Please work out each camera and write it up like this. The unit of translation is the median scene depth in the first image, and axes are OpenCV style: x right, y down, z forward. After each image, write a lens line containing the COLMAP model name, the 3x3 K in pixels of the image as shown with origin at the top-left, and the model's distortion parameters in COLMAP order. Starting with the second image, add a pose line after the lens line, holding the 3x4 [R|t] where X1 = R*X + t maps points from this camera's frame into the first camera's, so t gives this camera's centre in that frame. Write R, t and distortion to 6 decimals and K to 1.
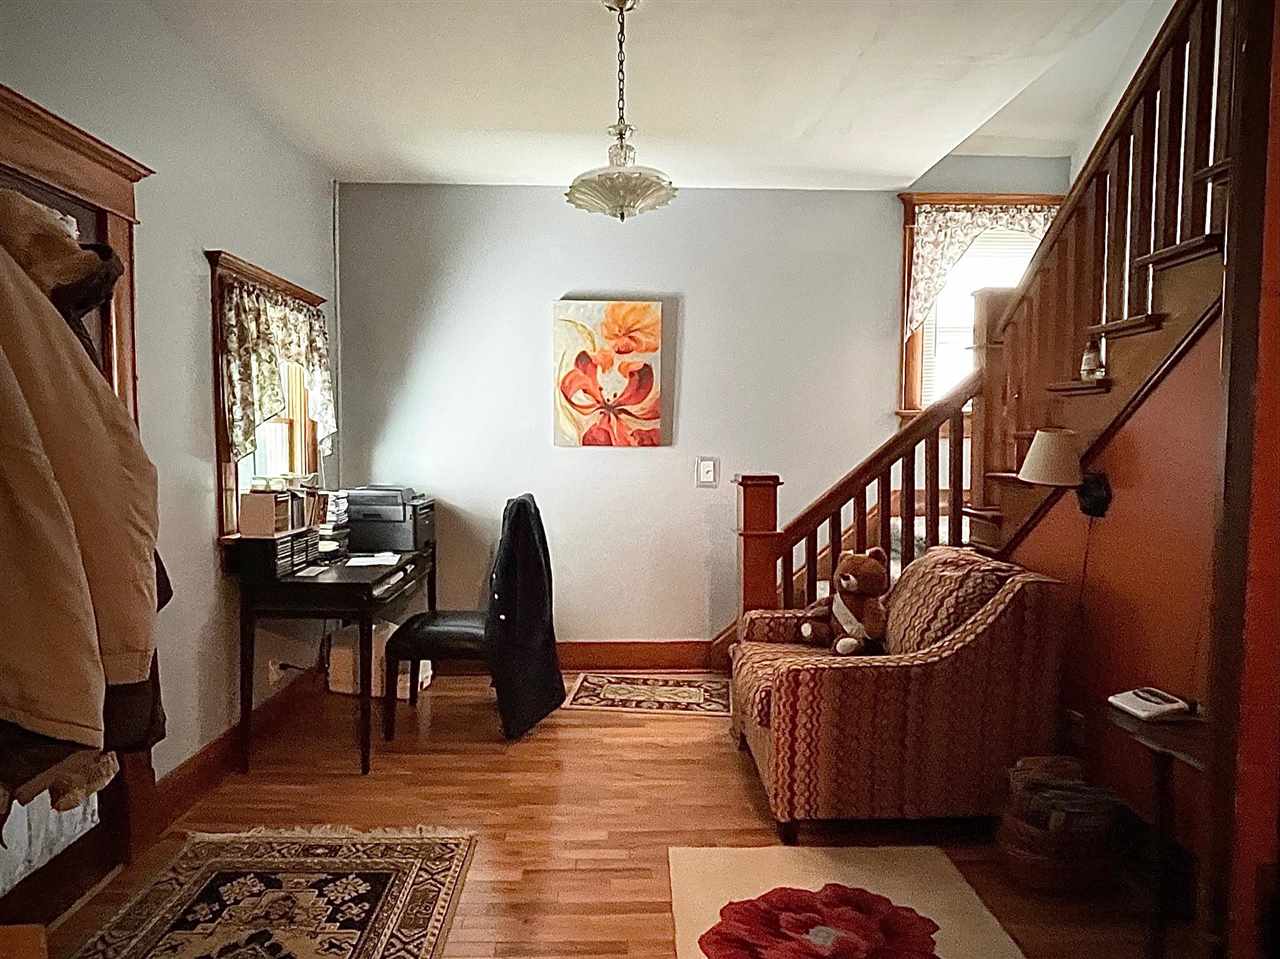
lens RADIAL K [[755.0, 0, 637.0], [0, 755.0, 475.7], [0, 0, 1]] dist [0.012754, 0.007818]
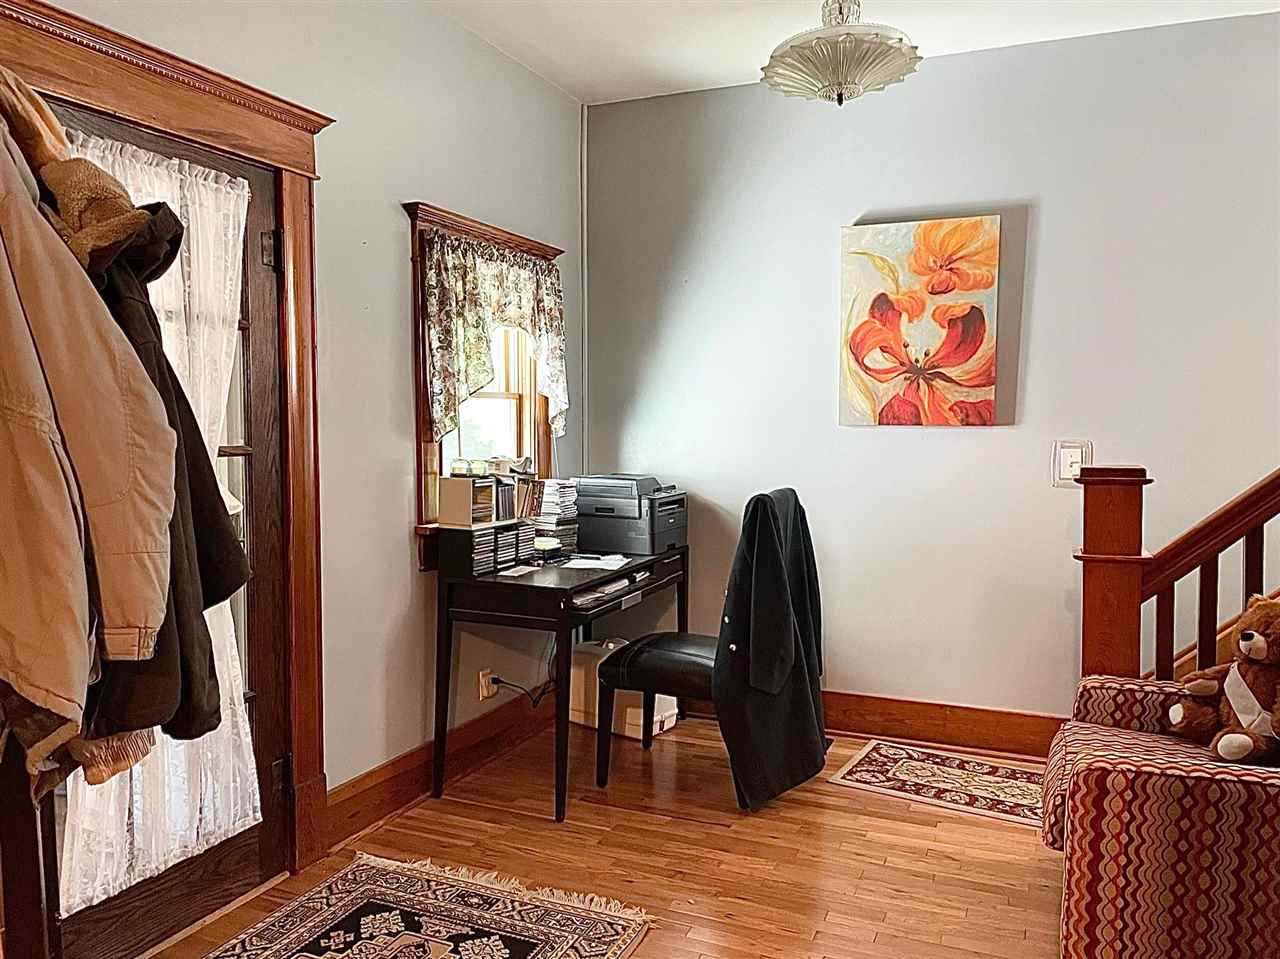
lens RADIAL K [[994.1, 0, 636.4], [0, 994.1, 470.9], [0, 0, 1]] dist [0.099894, -0.075614]
pose [[0.908254, 0.018623, -0.418005, 0.157969], [-0.018747, 0.999817, 0.003810, 0.006921], [0.417999, 0.004376, 0.908437, 0.040122]]
